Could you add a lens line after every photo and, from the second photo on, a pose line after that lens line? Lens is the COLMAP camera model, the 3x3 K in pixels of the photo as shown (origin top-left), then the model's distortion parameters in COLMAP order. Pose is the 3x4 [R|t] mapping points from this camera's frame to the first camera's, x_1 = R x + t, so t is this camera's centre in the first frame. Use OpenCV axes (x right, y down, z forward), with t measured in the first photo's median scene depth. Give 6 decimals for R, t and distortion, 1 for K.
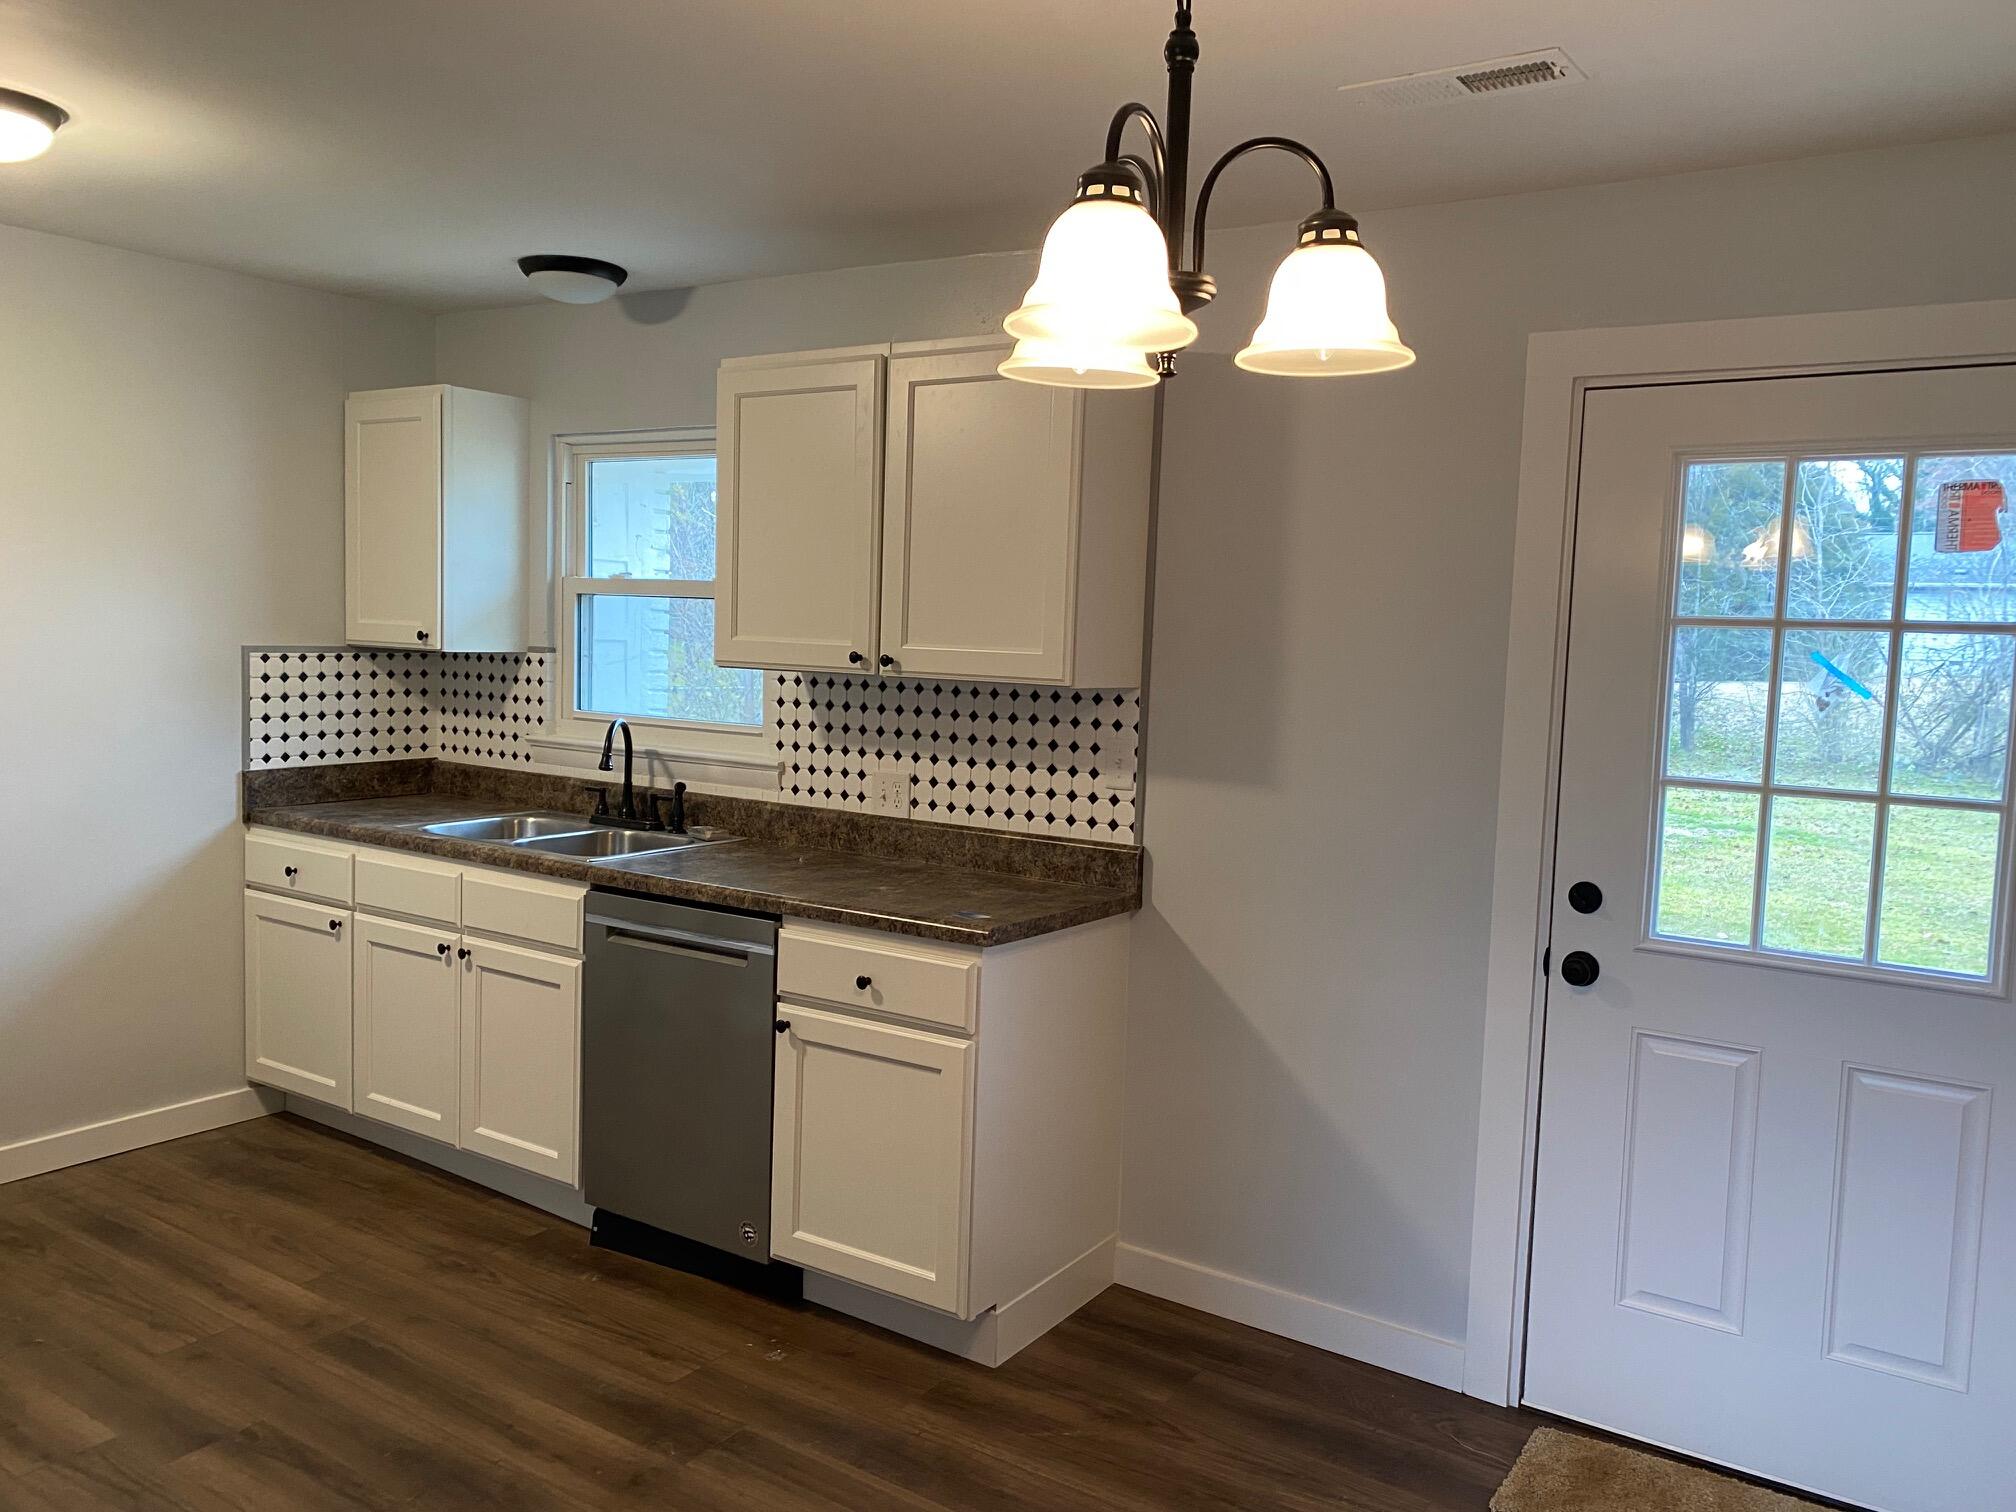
lens RADIAL K [[1493.2, 0, 1008.0], [0, 1493.2, 756.0], [0, 0, 1]] dist [0.143442, -0.405291]
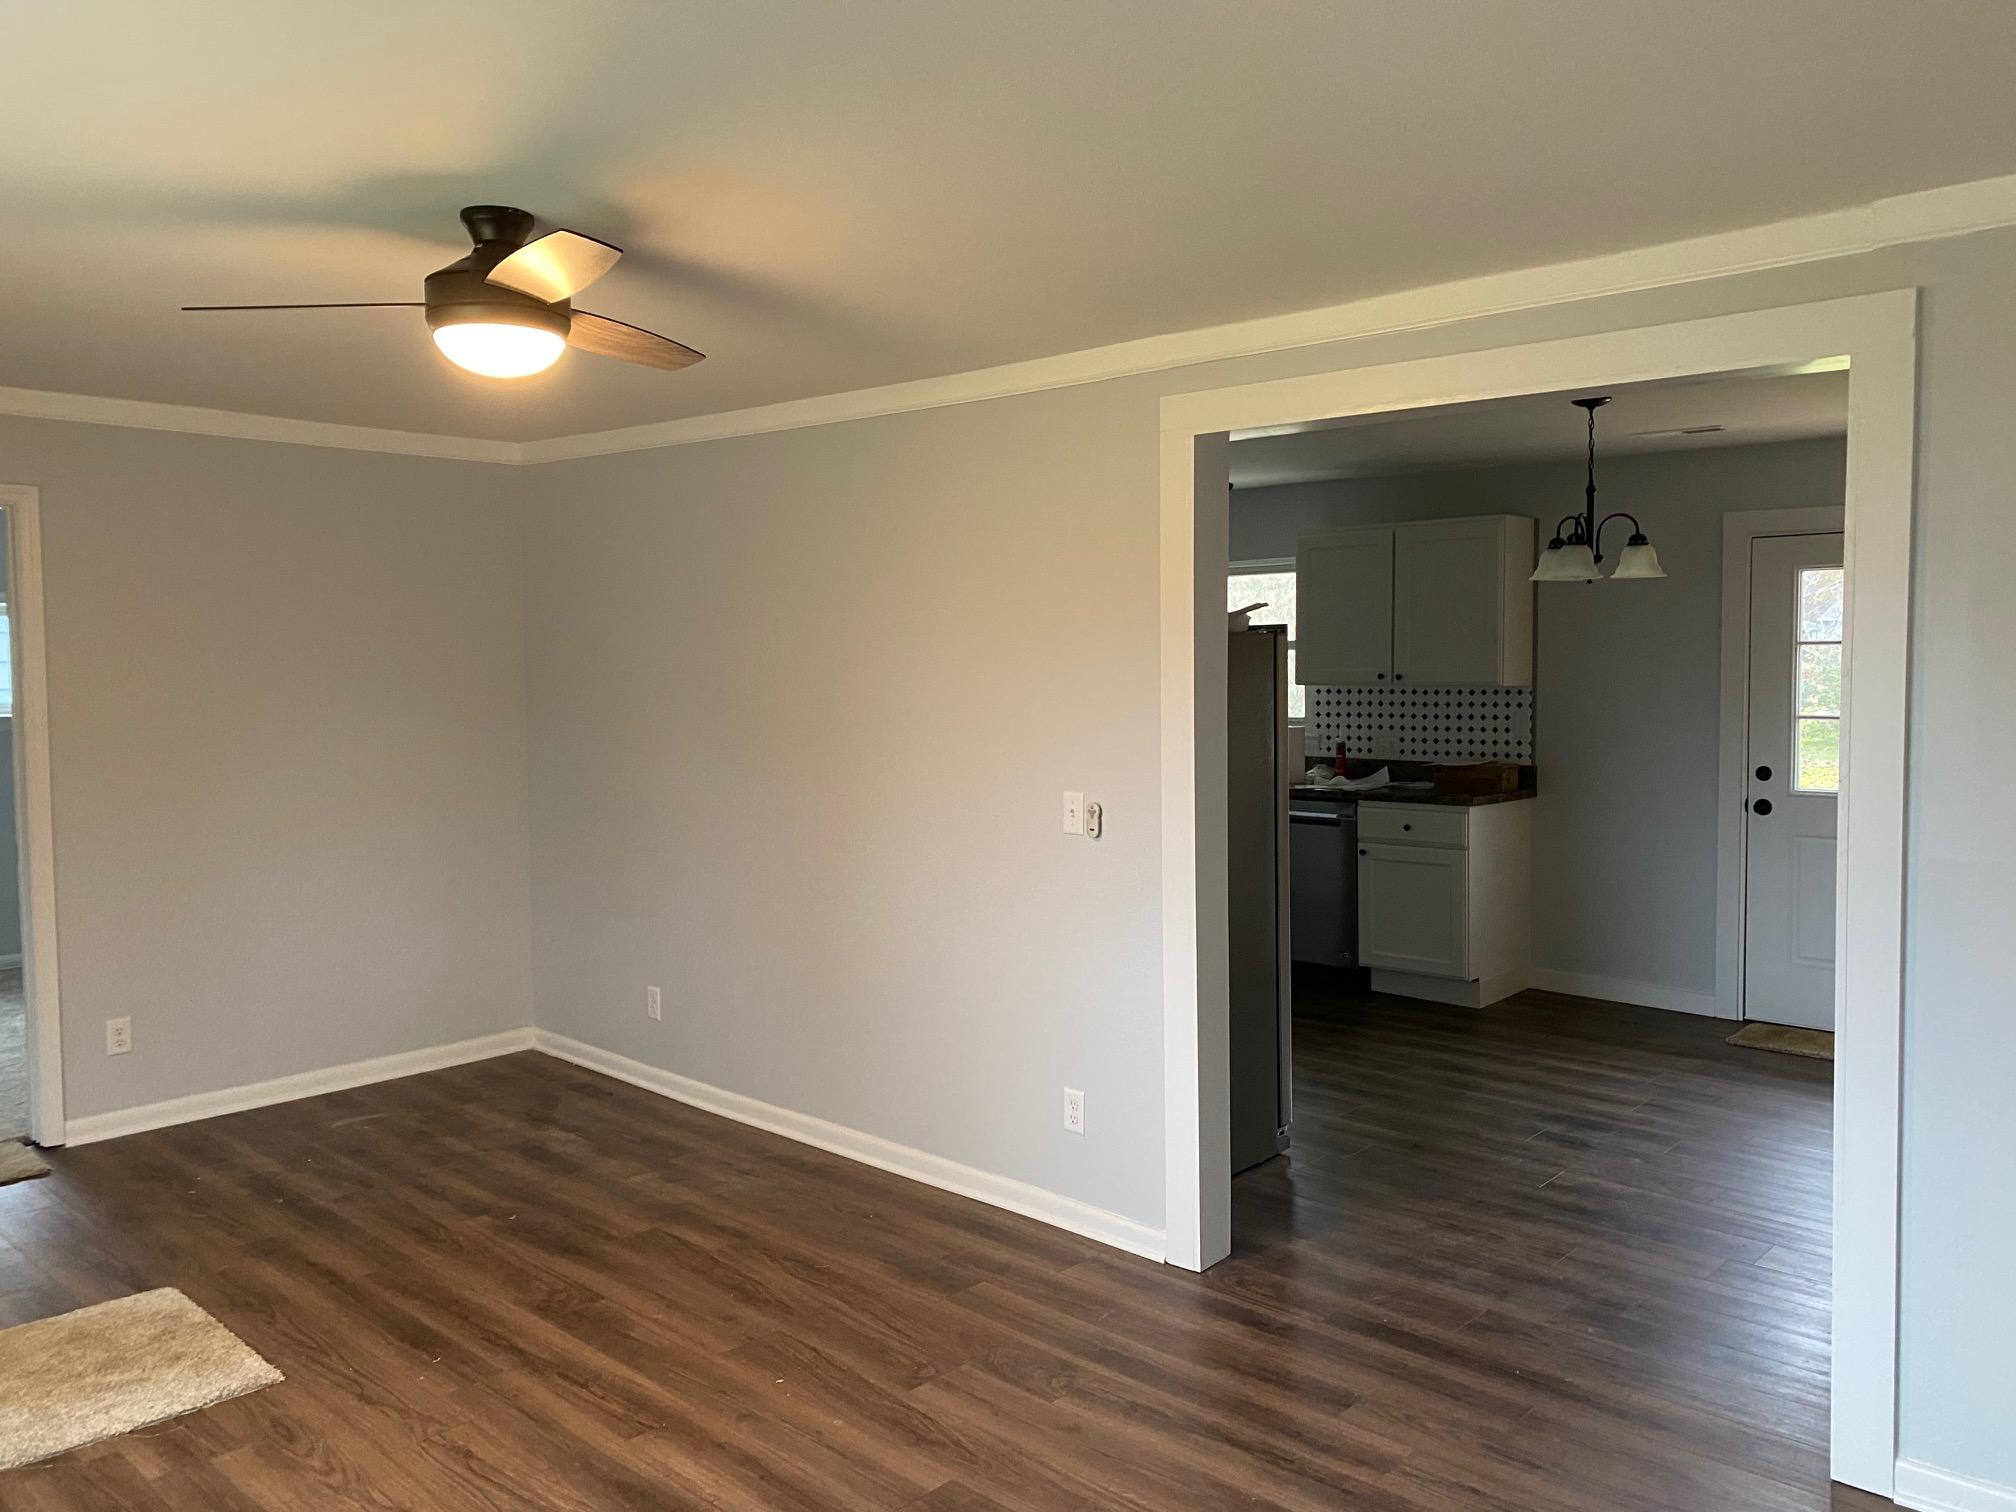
lens RADIAL K [[1493.2, 0, 1008.0], [0, 1493.2, 756.0], [0, 0, 1]] dist [0.143442, -0.405291]
pose [[0.985529, -0.032929, -0.166279, -0.261230], [0.029436, 0.999292, -0.023431, 0.073009], [0.166932, 0.018197, 0.985800, -1.063278]]
